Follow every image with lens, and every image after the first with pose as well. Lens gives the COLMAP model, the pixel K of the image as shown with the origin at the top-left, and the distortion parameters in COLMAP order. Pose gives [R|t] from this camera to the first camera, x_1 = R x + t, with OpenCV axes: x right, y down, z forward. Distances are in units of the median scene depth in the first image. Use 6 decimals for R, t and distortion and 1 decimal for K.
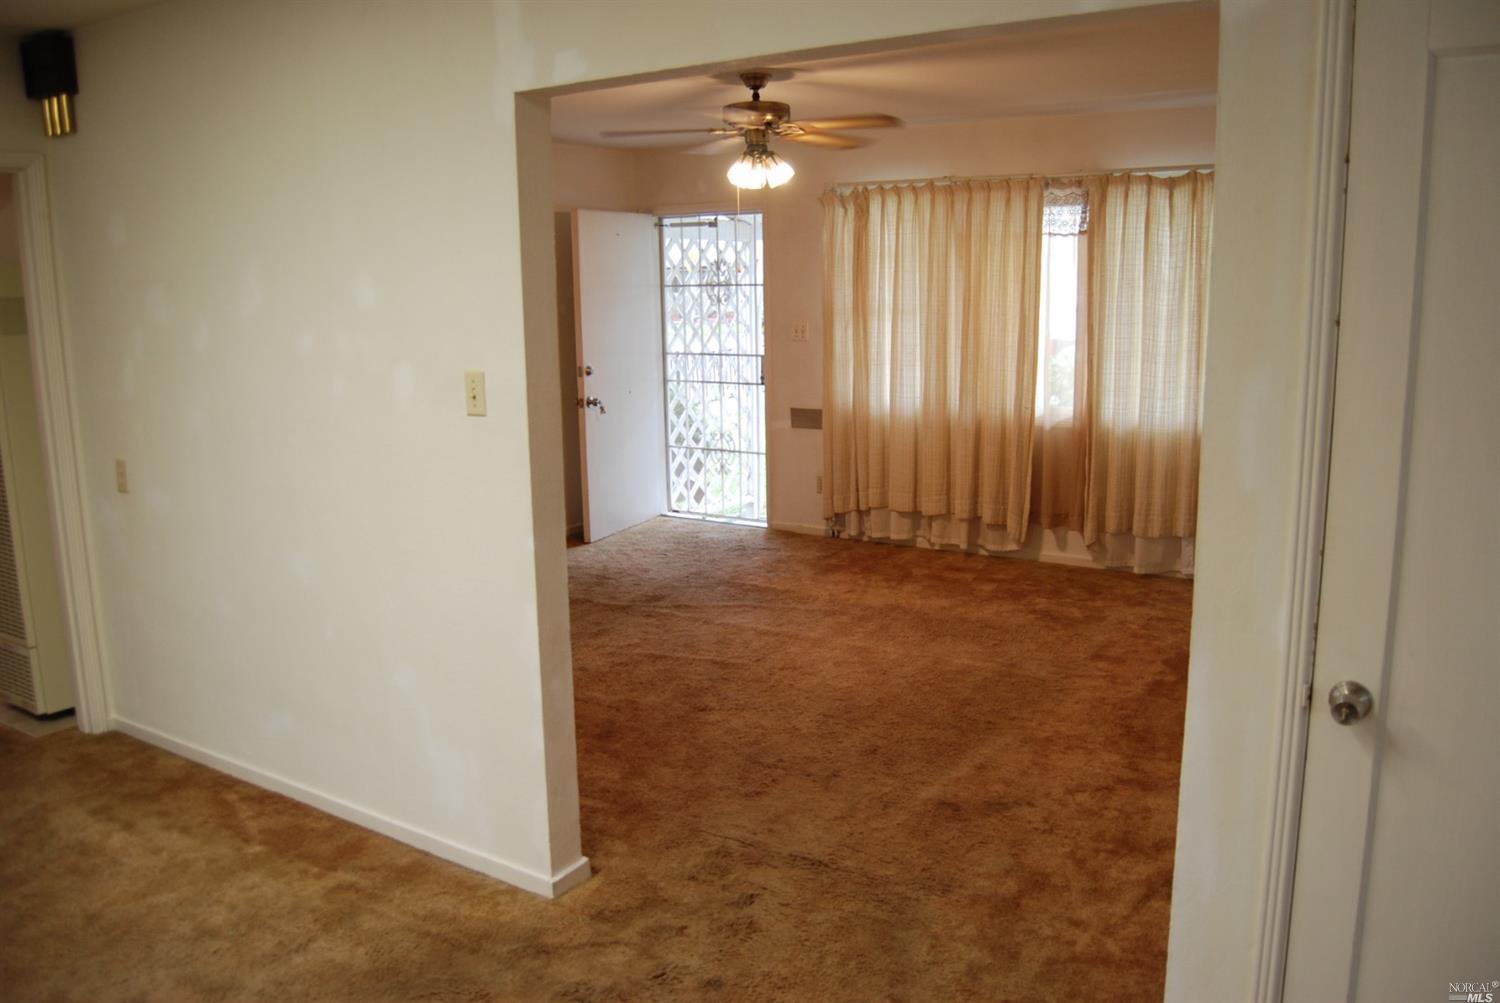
lens RADIAL K [[1171.0, 0, 756.6], [0, 1171.0, 502.7], [0, 0, 1]] dist [-0.081141, 0.029932]
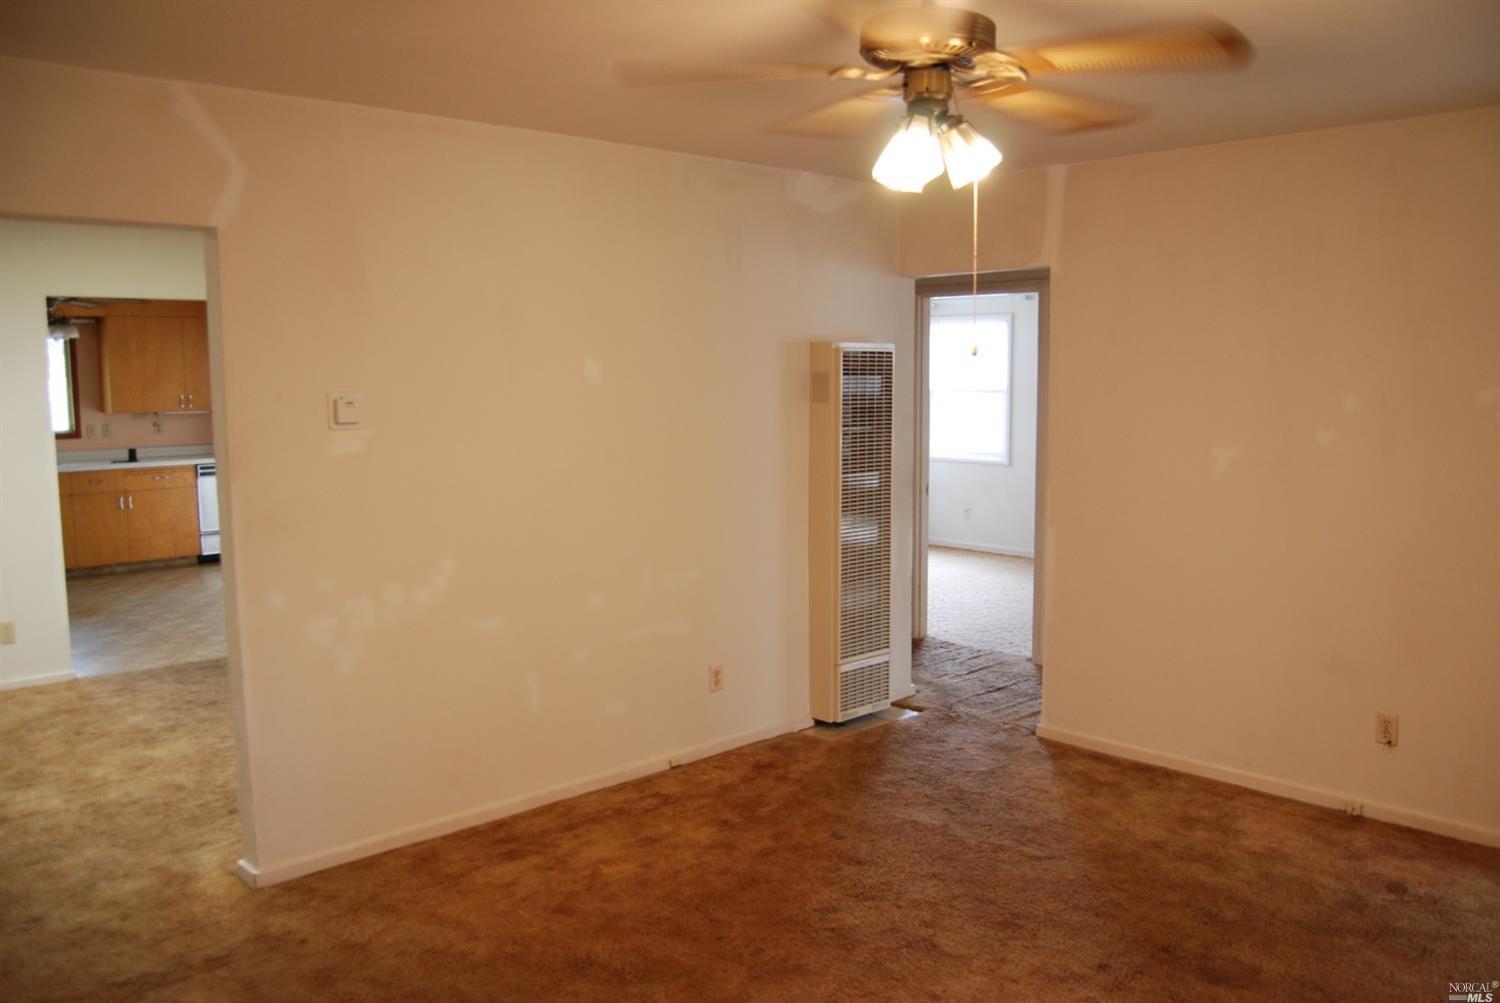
lens RADIAL K [[1171.0, 0, 756.6], [0, 1171.0, 502.7], [0, 0, 1]] dist [-0.081141, 0.029932]
pose [[-0.216705, 0.130589, -0.967463, 0.754122], [-0.169460, 0.970936, 0.169015, -0.310408], [0.961417, 0.200573, -0.188277, 1.528446]]
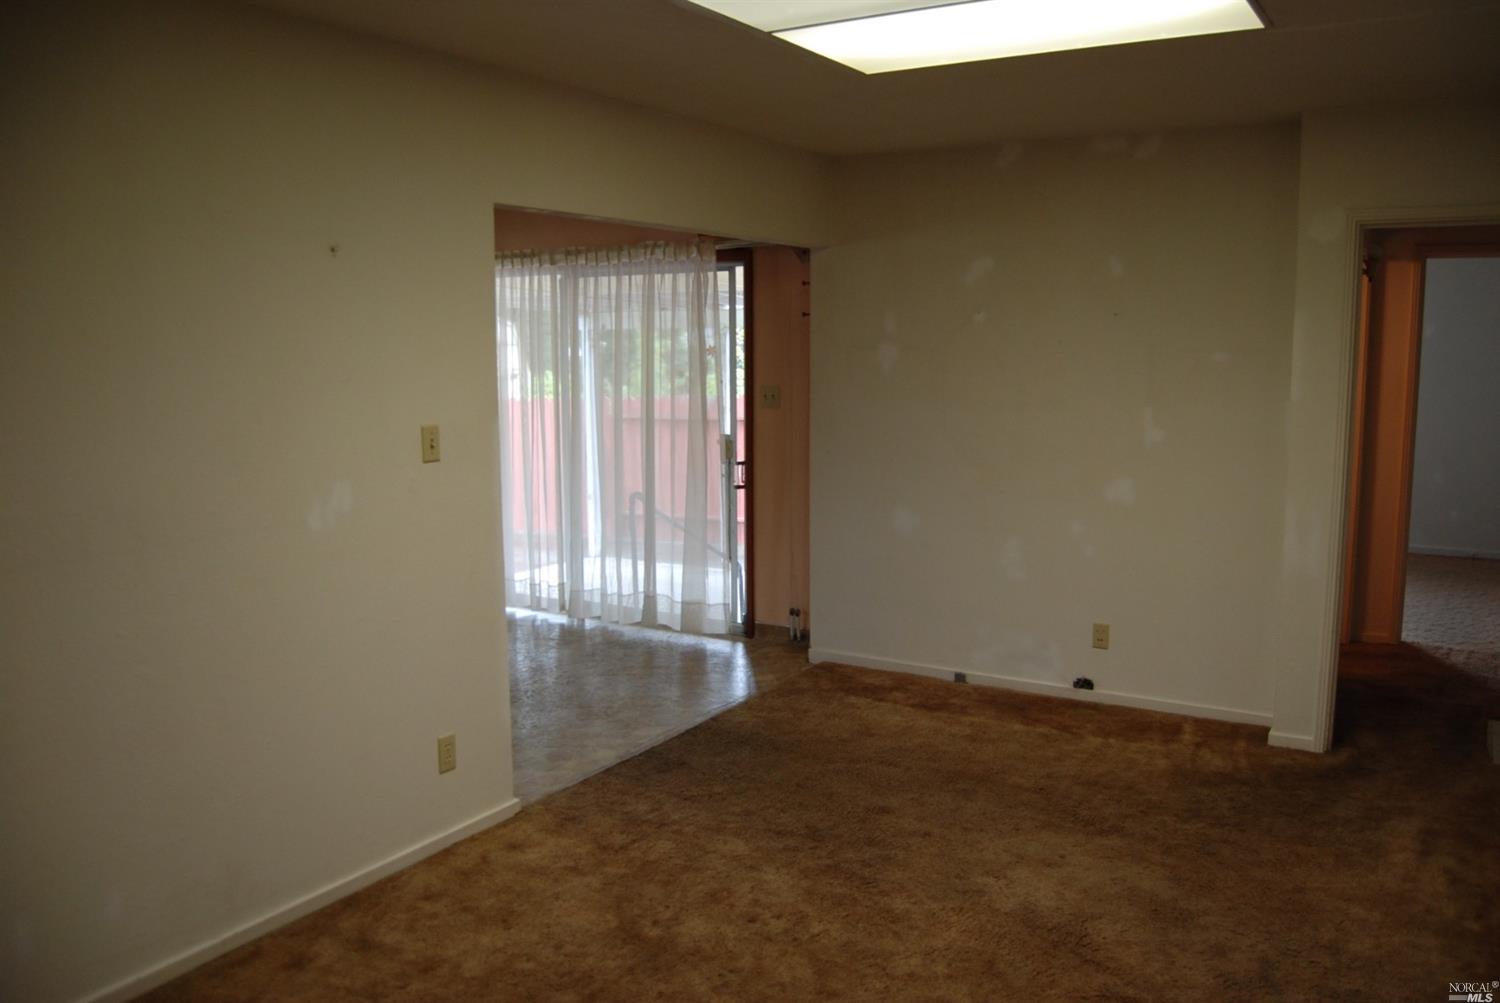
lens RADIAL K [[1169.2, 0, 780.8], [0, 1169.2, 497.5], [0, 0, 1]] dist [-0.094614, 0.044003]
pose [[0.059445, 0.148585, -0.987111, 0.392425], [-0.183703, 0.973600, 0.135489, -0.063421], [0.981183, 0.173281, 0.085172, 0.297454]]
